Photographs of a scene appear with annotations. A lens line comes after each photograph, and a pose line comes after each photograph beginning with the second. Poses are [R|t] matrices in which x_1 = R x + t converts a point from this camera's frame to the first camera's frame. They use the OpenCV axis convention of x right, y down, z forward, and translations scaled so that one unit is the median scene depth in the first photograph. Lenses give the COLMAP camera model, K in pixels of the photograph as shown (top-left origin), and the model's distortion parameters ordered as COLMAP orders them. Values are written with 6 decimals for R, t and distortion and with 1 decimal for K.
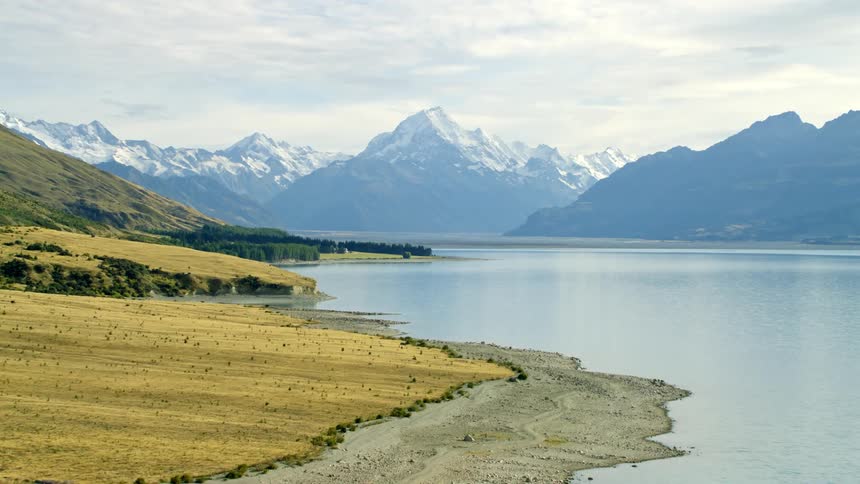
lens RADIAL K [[2428.4, 0, 425.9], [0, 2428.4, 238.2], [0, 0, 1]] dist [1.384655, 0.914530]
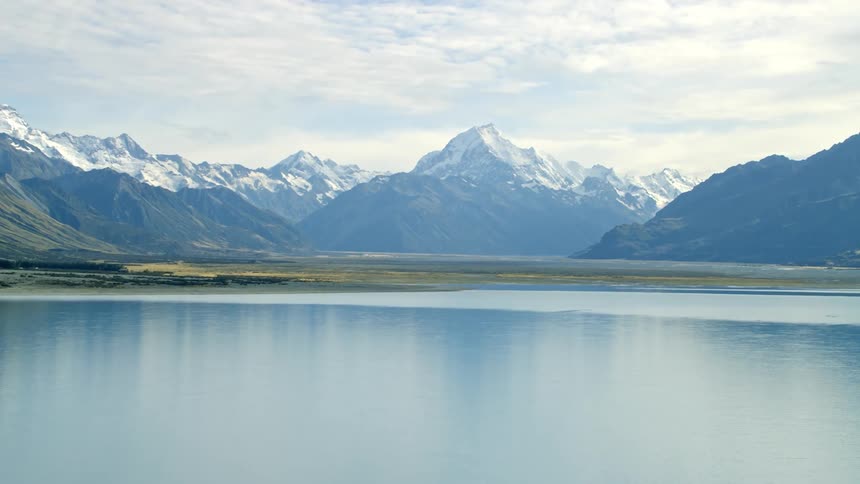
lens RADIAL K [[1776.1, 0, 430.0], [0, 1776.1, 242.0], [0, 0, 1]] dist [0.462989, 0.483057]
pose [[0.999626, 0.004806, -0.026923, 0.000510], [-0.005084, 0.999935, -0.010236, -0.000132], [0.026872, 0.010369, 0.999585, 0.314552]]
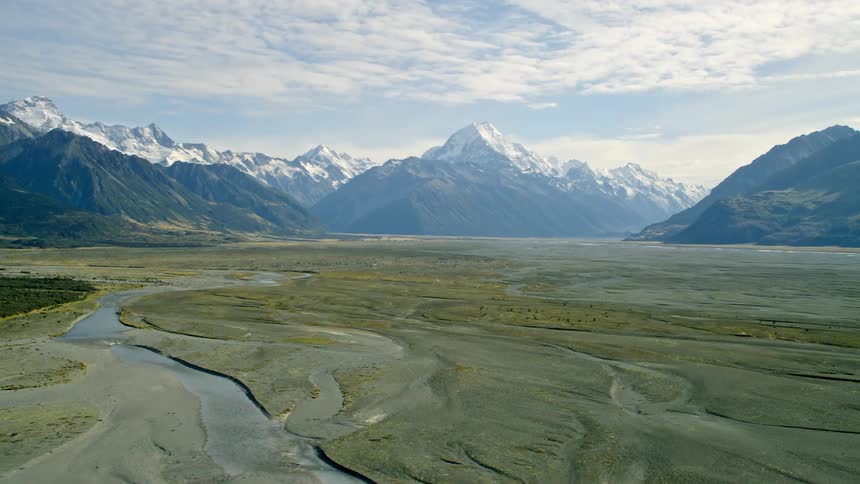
lens RADIAL K [[968.2, 0, 430.0], [0, 968.2, 242.0], [0, 0, 1]] dist [-0.194145, 0.436488]
pose [[0.999997, 0.002393, -0.000827, -0.020475], [-0.002390, 0.999990, 0.003780, -0.001457], [0.000836, -0.003778, 0.999993, 0.594235]]
